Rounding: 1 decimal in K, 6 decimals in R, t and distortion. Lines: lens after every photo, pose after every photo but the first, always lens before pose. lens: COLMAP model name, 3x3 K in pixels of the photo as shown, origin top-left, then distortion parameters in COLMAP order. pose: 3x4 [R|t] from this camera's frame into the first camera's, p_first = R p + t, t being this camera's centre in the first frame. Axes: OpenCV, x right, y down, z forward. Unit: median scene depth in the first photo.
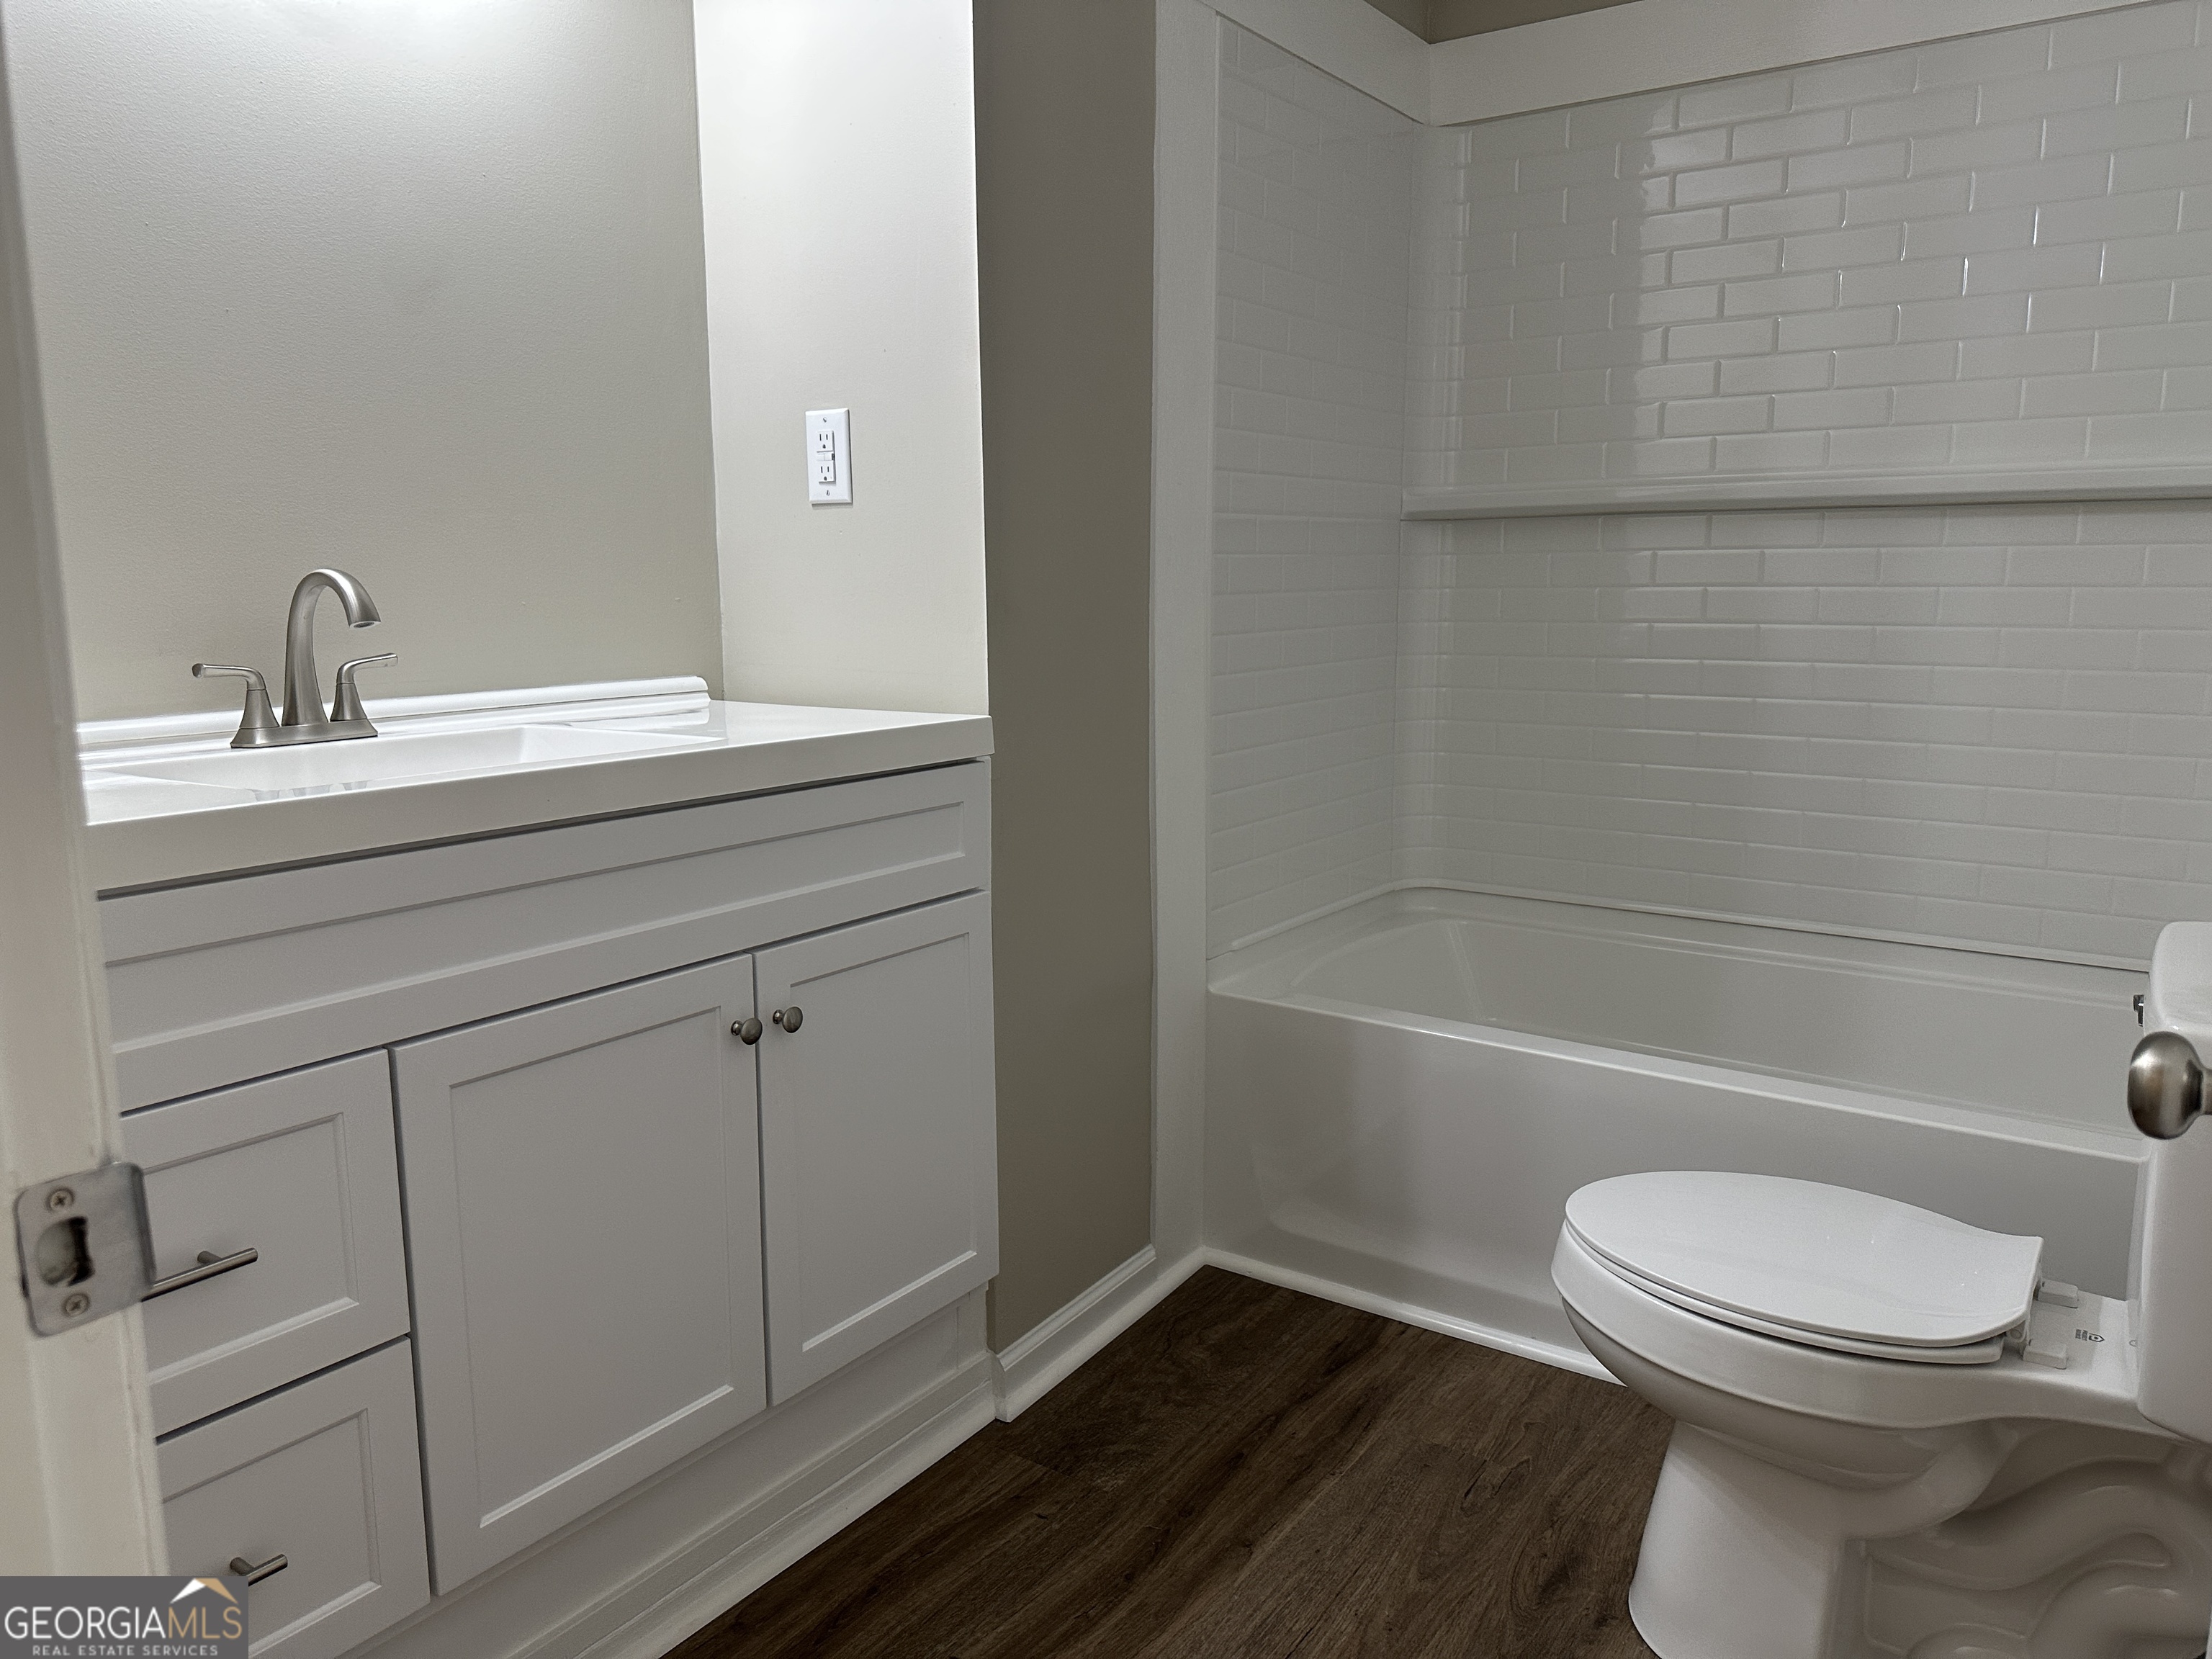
lens RADIAL K [[1548.4, 0, 1095.1], [0, 1548.4, 831.5], [0, 0, 1]] dist [0.039507, -0.054745]
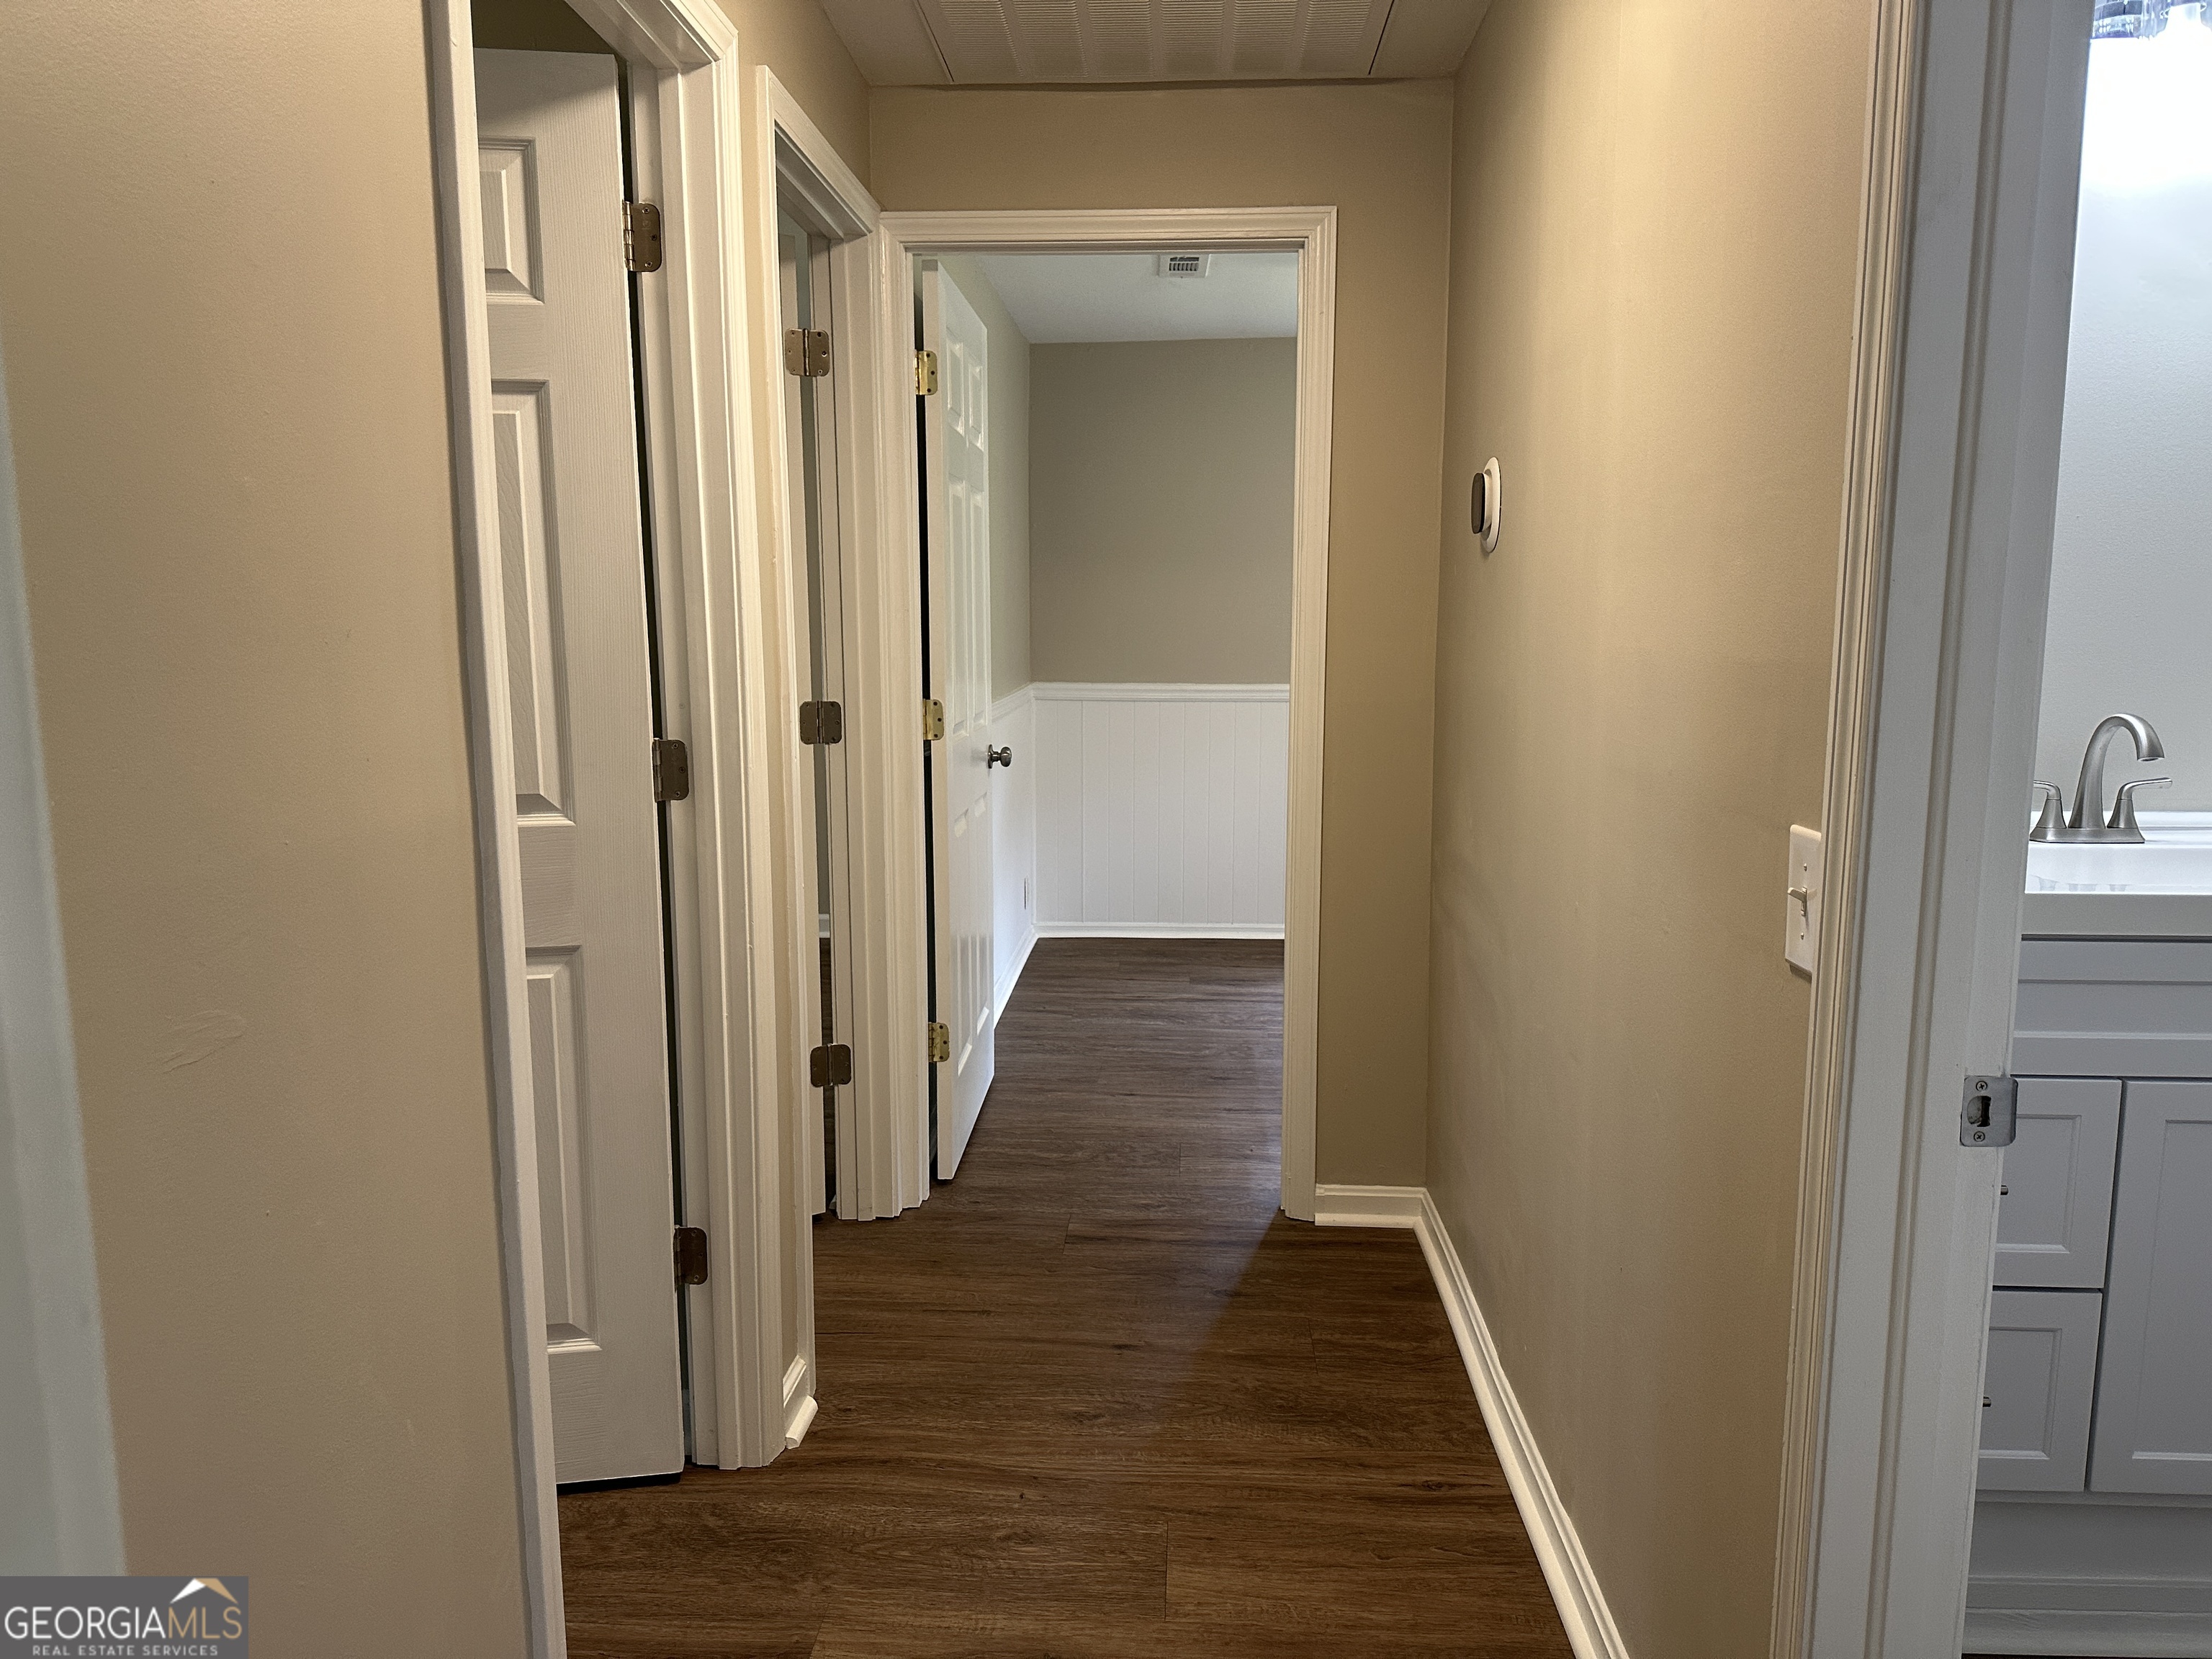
lens RADIAL K [[1548.4, 0, 1091.6], [0, 1548.4, 837.0], [0, 0, 1]] dist [0.039507, -0.054745]
pose [[0.529691, 0.116261, -0.840185, 0.457316], [-0.133562, 0.989636, 0.052737, -0.055088], [0.837609, 0.084283, 0.539730, -1.223727]]
